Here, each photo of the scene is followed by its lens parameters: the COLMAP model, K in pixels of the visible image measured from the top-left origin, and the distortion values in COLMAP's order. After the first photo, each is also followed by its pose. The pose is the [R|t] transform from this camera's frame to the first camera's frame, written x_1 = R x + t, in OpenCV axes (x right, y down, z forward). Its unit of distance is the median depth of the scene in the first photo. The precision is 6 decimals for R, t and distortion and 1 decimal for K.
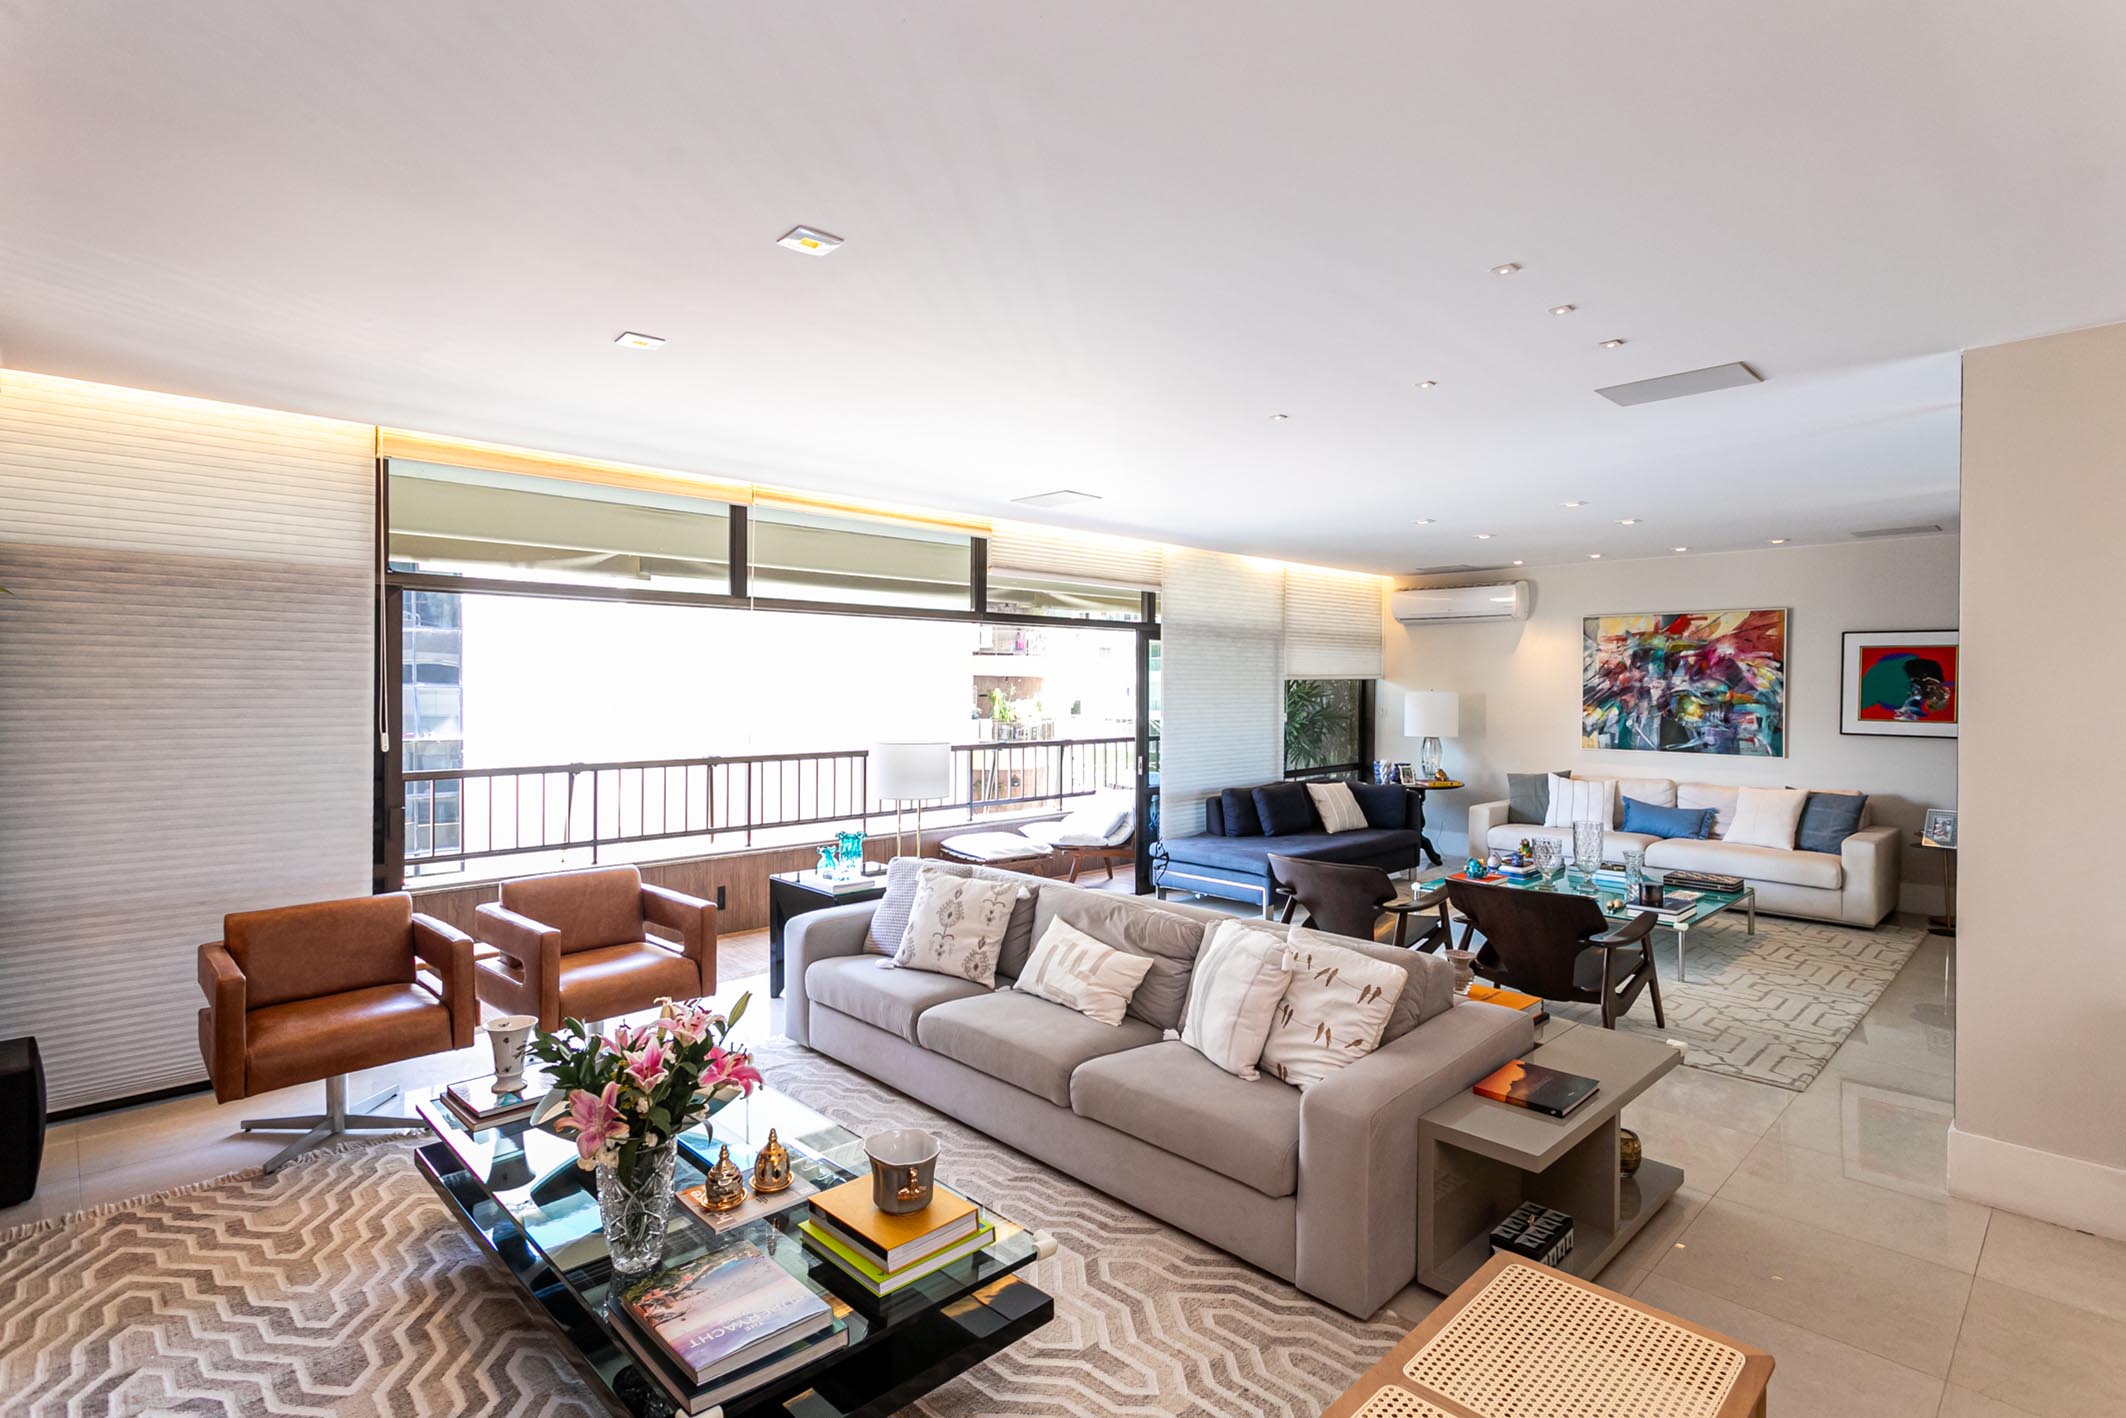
lens RADIAL K [[1033.9, 0, 1054.1], [0, 1033.9, 690.6], [0, 0, 1]] dist [0.009013, 0.003103]
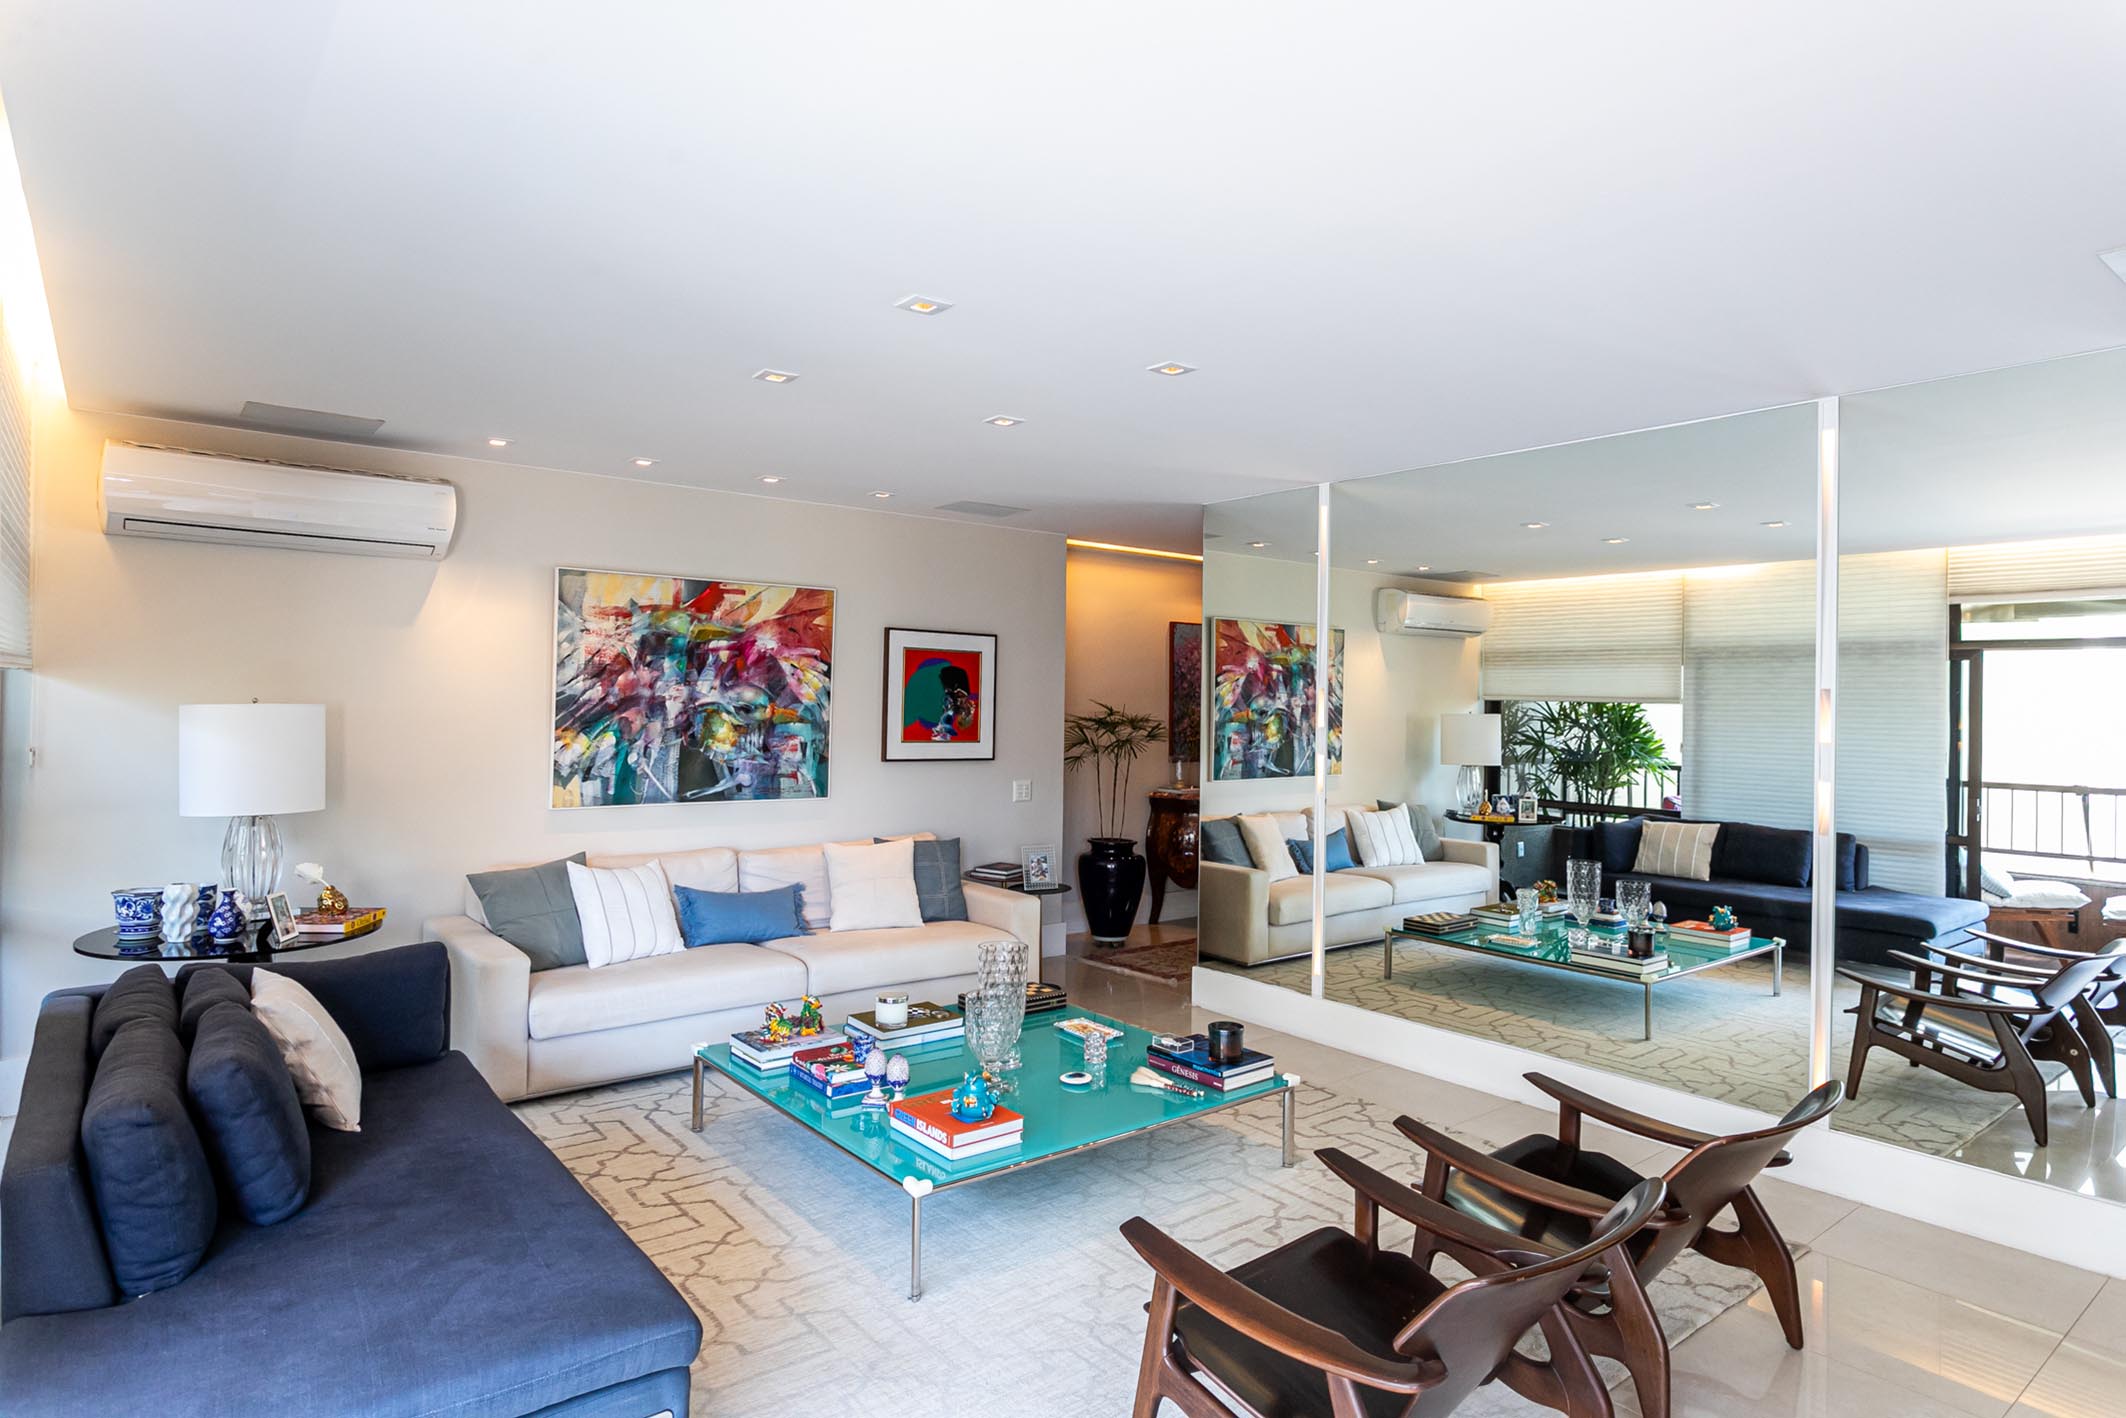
lens RADIAL K [[1182.6, 0, 1058.1], [0, 1182.6, 719.5], [0, 0, 1]] dist [-0.003739, 0.002258]
pose [[0.087823, -0.016778, 0.995995, -0.091359], [-0.006416, 0.999828, 0.017408, -0.004090], [-0.996115, -0.007919, 0.087700, 0.733897]]
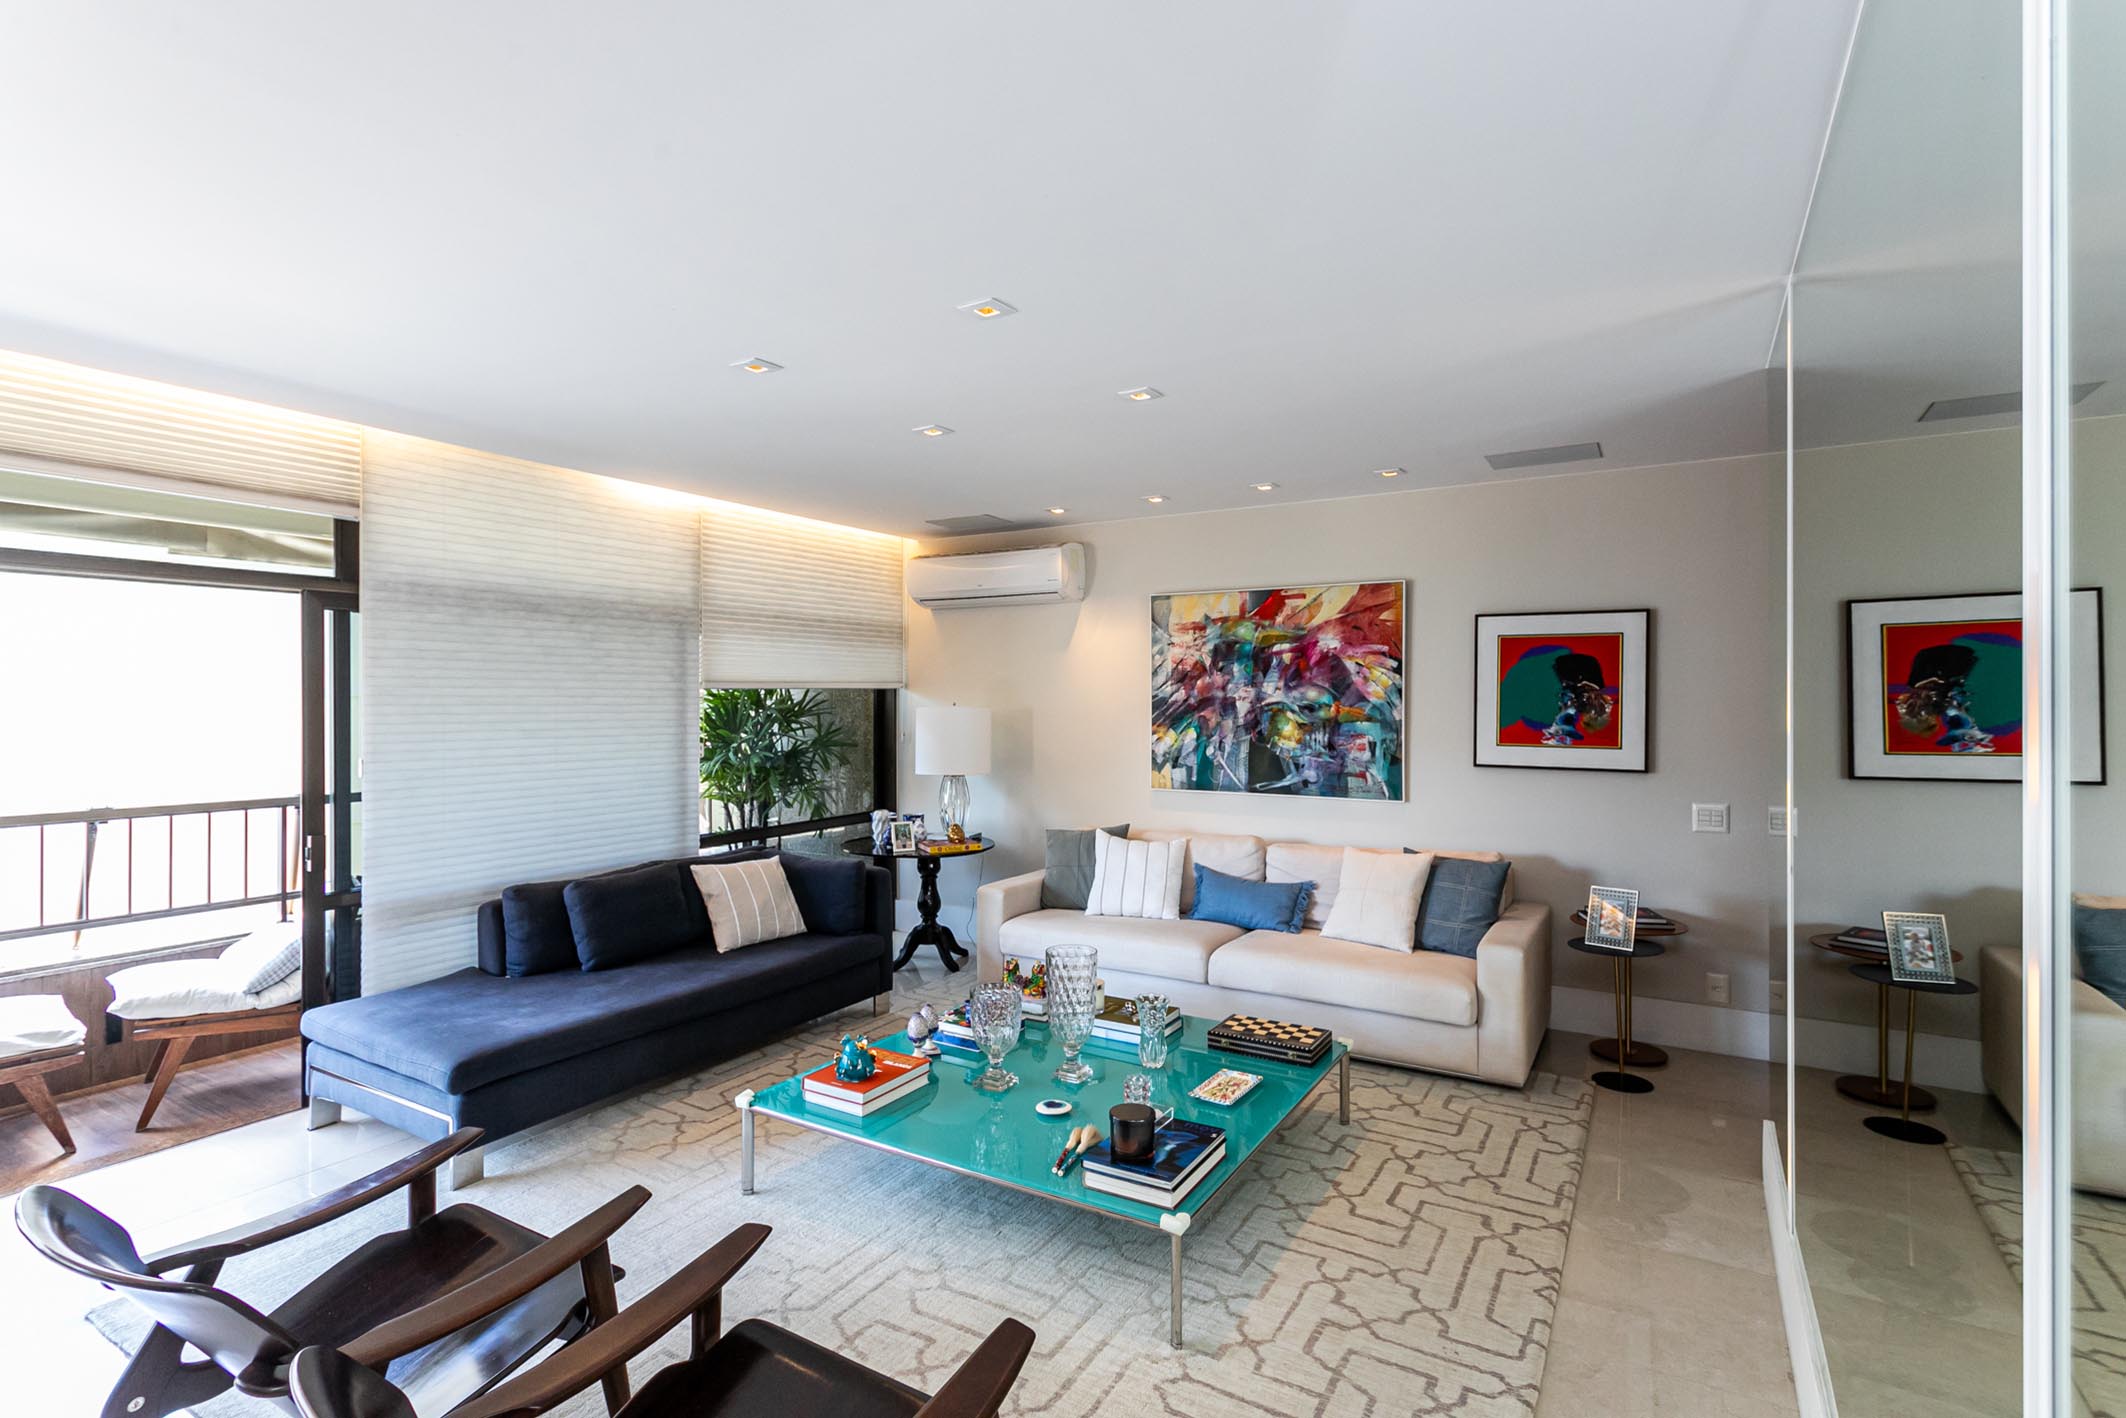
lens RADIAL K [[1033.9, 0, 1063.4], [0, 1033.9, 698.6], [0, 0, 1]] dist [0.009013, 0.003103]
pose [[0.965382, -0.002903, 0.260824, 0.298333], [0.006040, 0.999919, -0.011229, 0.003984], [-0.260770, 0.012416, 0.965321, 0.388179]]
